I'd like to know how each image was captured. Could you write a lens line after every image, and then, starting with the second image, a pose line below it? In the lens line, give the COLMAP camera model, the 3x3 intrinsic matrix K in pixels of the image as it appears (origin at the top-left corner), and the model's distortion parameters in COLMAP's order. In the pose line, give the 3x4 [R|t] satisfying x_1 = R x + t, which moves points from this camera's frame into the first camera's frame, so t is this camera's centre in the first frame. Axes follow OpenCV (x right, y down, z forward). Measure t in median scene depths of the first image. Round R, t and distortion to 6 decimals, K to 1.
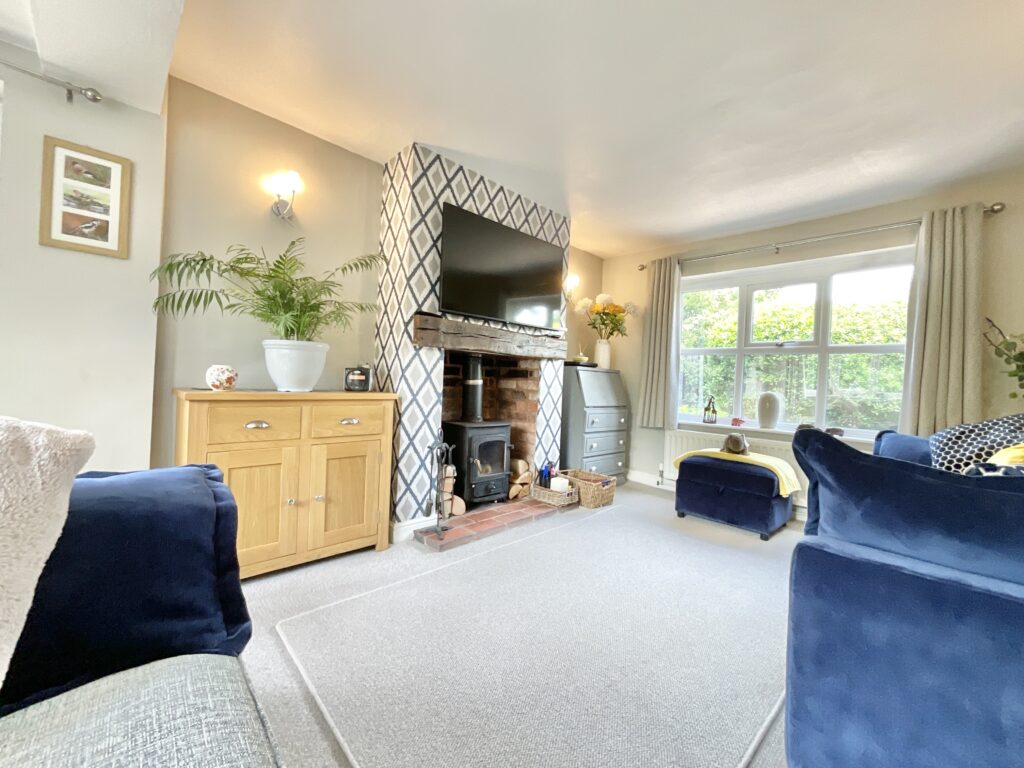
lens RADIAL K [[416.8, 0, 516.8], [0, 416.8, 383.3], [0, 0, 1]] dist [-0.006622, -0.000077]
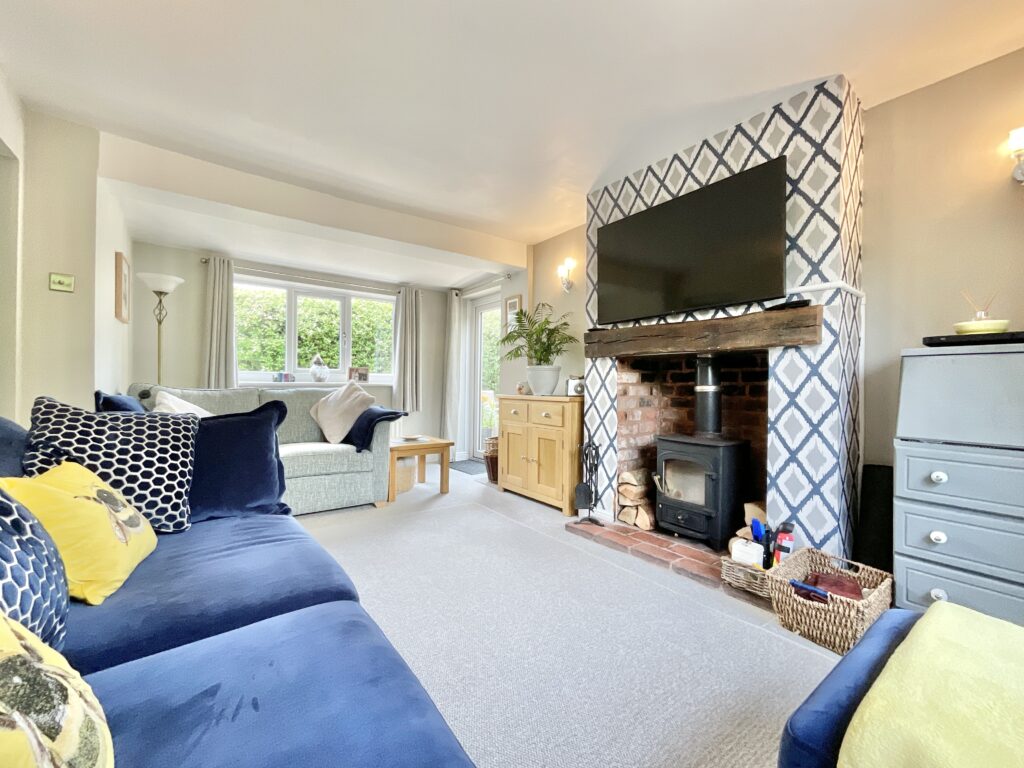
lens RADIAL K [[416.8, 0, 517.7], [0, 416.8, 383.9], [0, 0, 1]] dist [-0.006622, -0.000077]
pose [[-0.134814, -0.047679, -0.989723, 0.836968], [-0.026271, 0.998663, -0.044531, 0.036911], [0.990523, 0.019998, -0.135886, 0.829474]]
